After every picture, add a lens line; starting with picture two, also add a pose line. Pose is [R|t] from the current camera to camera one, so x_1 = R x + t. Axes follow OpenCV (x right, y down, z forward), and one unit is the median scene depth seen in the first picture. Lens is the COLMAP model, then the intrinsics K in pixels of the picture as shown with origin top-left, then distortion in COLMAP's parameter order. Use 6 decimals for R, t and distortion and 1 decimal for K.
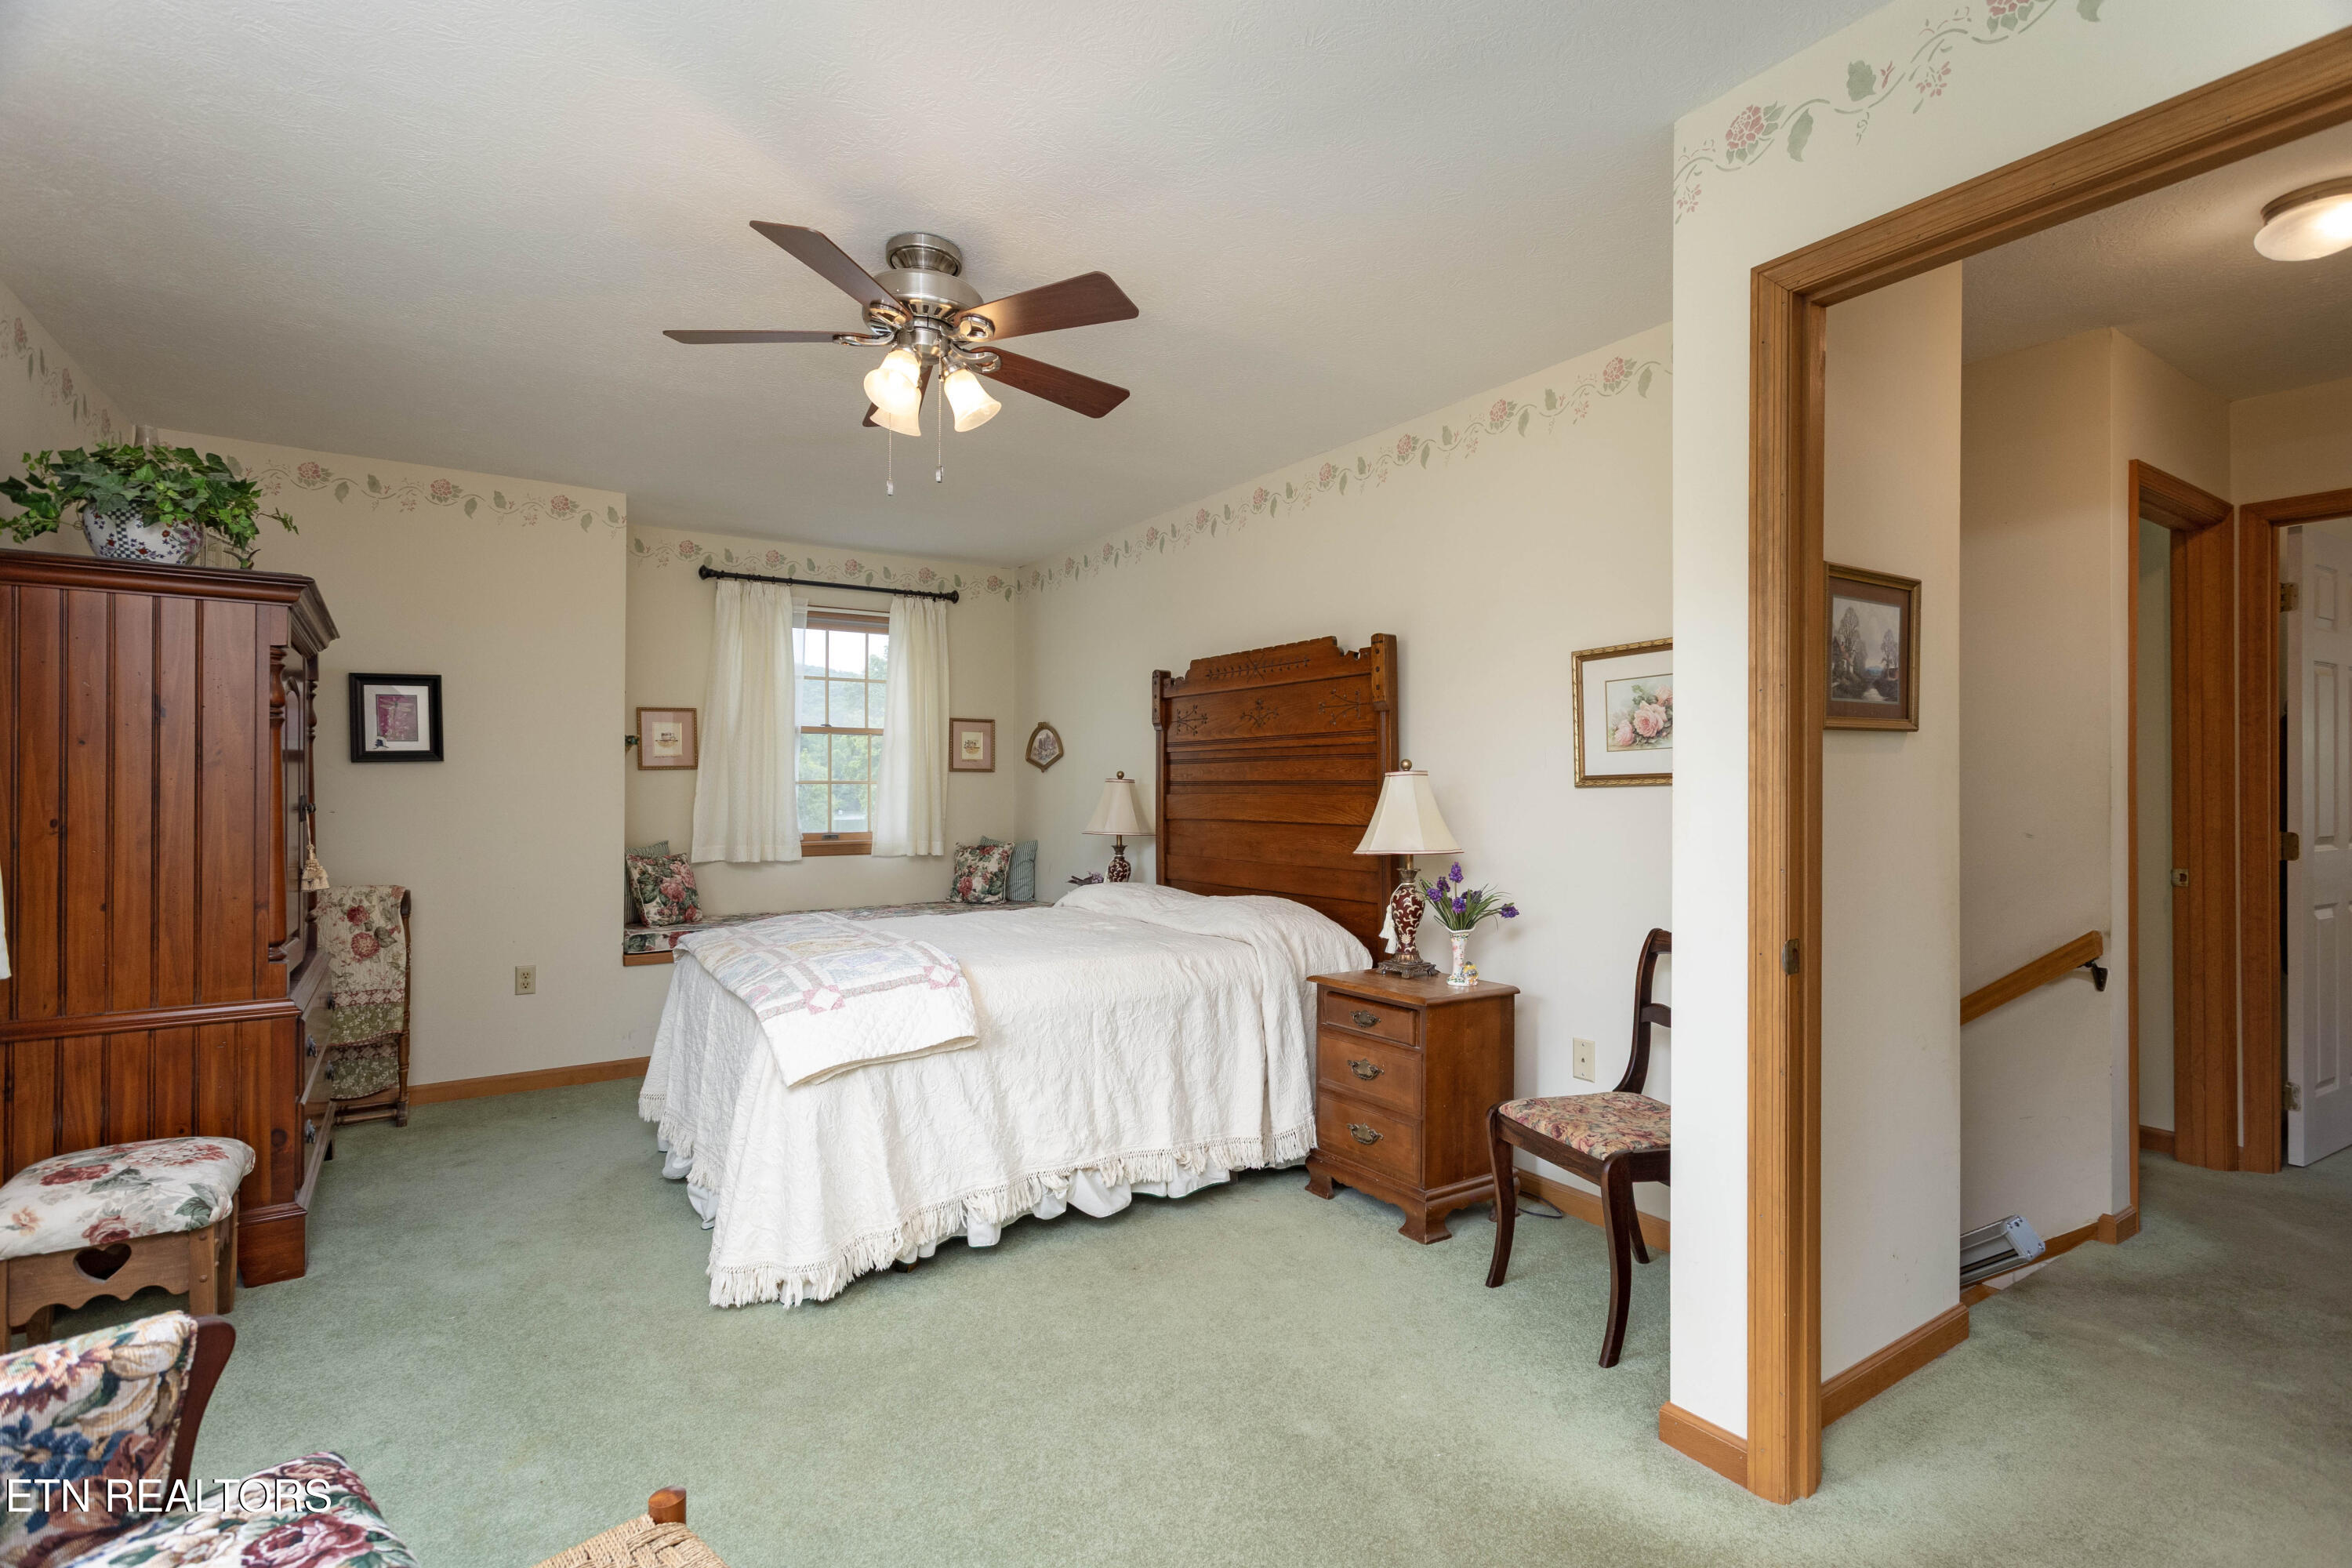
lens RADIAL K [[1118.9, 0, 1179.1], [0, 1118.9, 786.0], [0, 0, 1]] dist [0.009933, 0.001015]
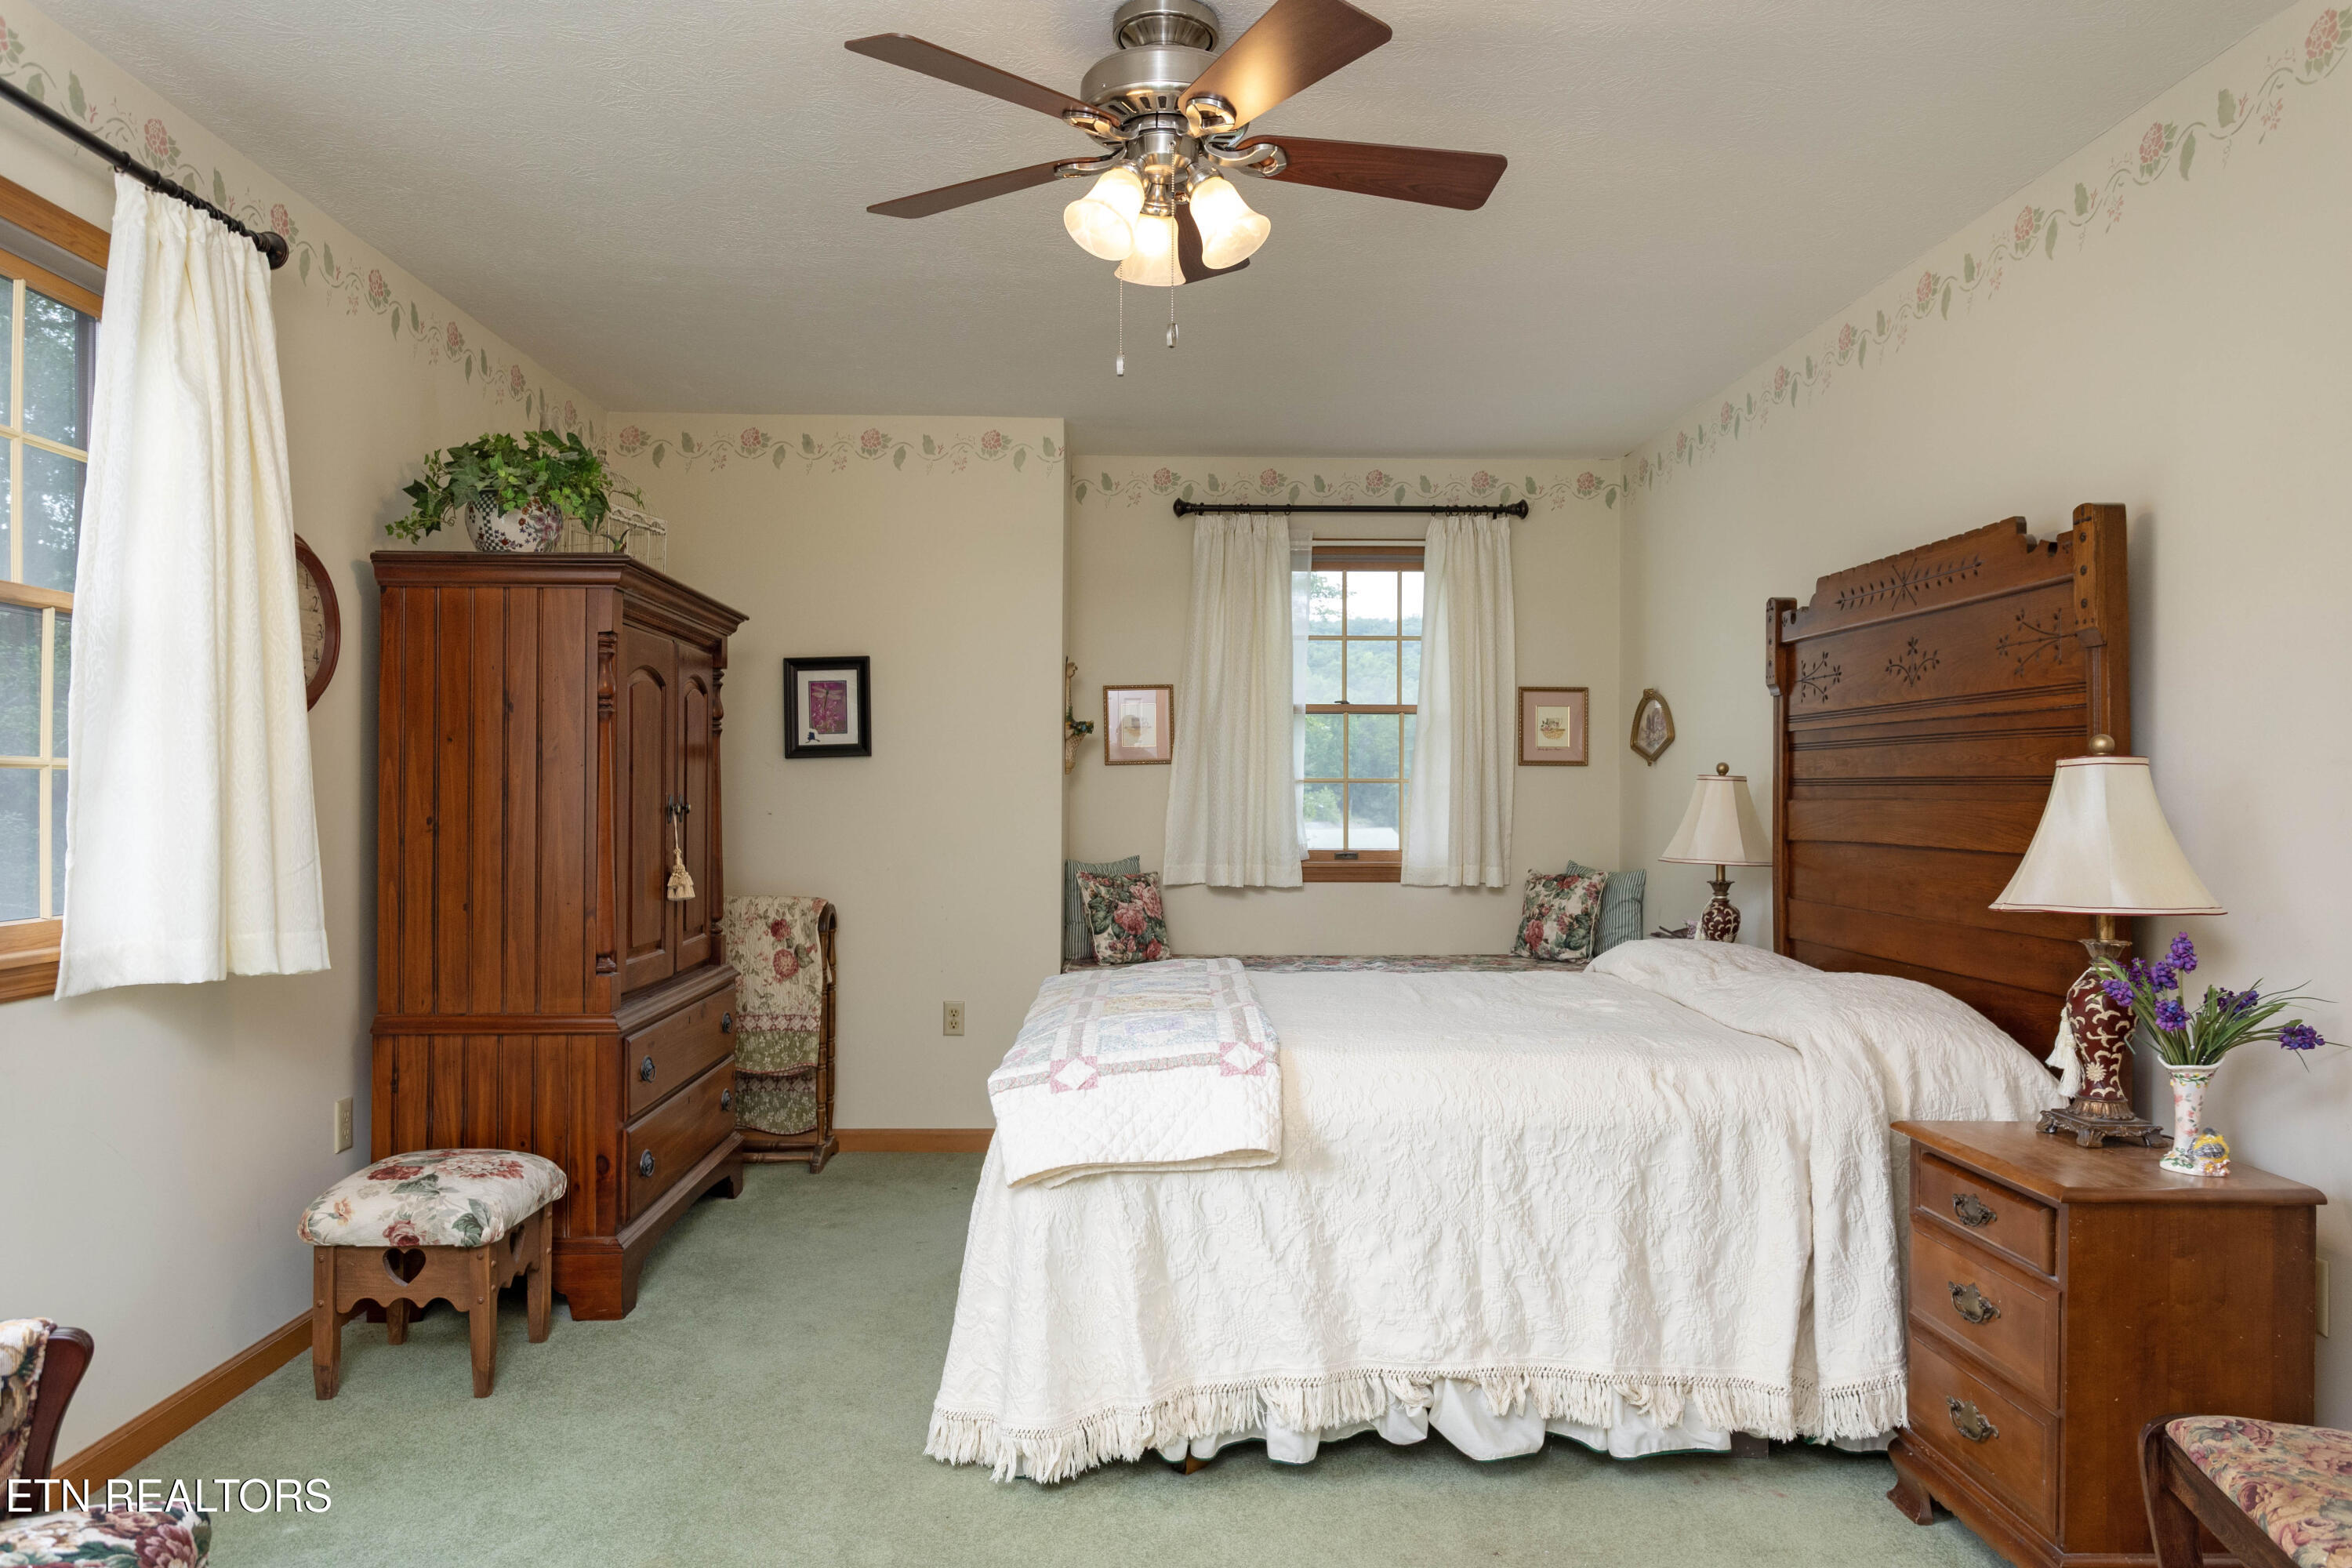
lens RADIAL K [[1576.2, 0, 1169.5], [0, 1576.2, 785.6], [0, 0, 1]] dist [-0.000950, 0.009291]
pose [[0.843999, 0.000713, -0.536344, 0.244720], [-0.001815, 0.999997, -0.001526, 0.002442], [0.536341, 0.002262, 0.843998, 0.137177]]
